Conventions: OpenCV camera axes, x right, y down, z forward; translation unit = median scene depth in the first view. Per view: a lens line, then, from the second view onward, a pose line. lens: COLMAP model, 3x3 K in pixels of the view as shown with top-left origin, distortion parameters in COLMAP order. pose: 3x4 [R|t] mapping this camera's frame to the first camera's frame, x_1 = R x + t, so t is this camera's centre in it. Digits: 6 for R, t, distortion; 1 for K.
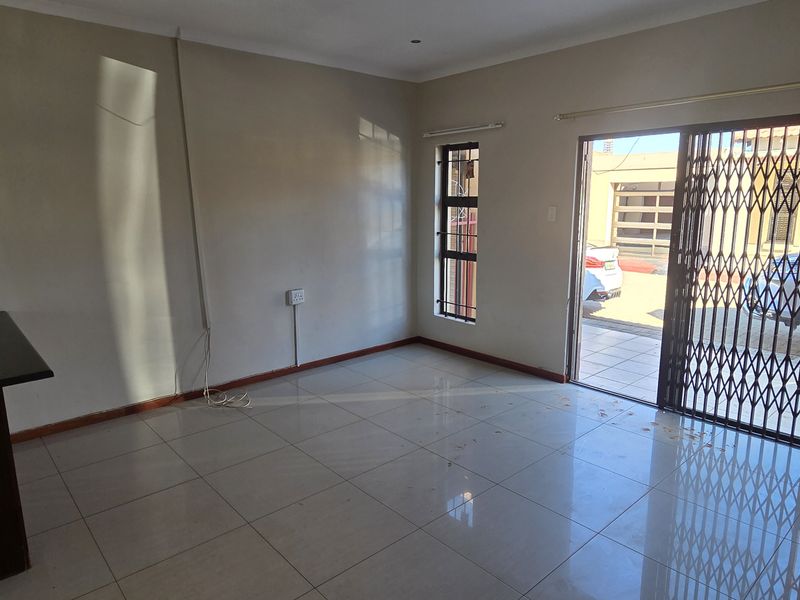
lens RADIAL K [[530.3, 0, 400.0], [0, 530.3, 300.0], [0, 0, 1]] dist [0.001752, 0.001791]
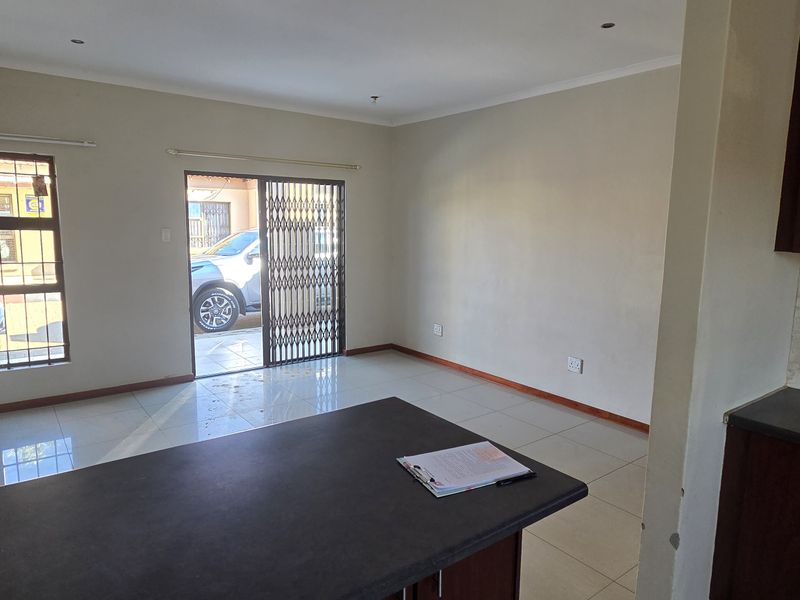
lens RADIAL K [[530.3, 0, 400.0], [0, 530.3, 300.0], [0, 0, 1]] dist [0.001752, 0.001791]
pose [[0.071567, -0.136500, 0.988052, -0.772563], [0.175343, 0.976887, 0.122257, -0.076933], [-0.981903, 0.164498, 0.093847, 0.417759]]
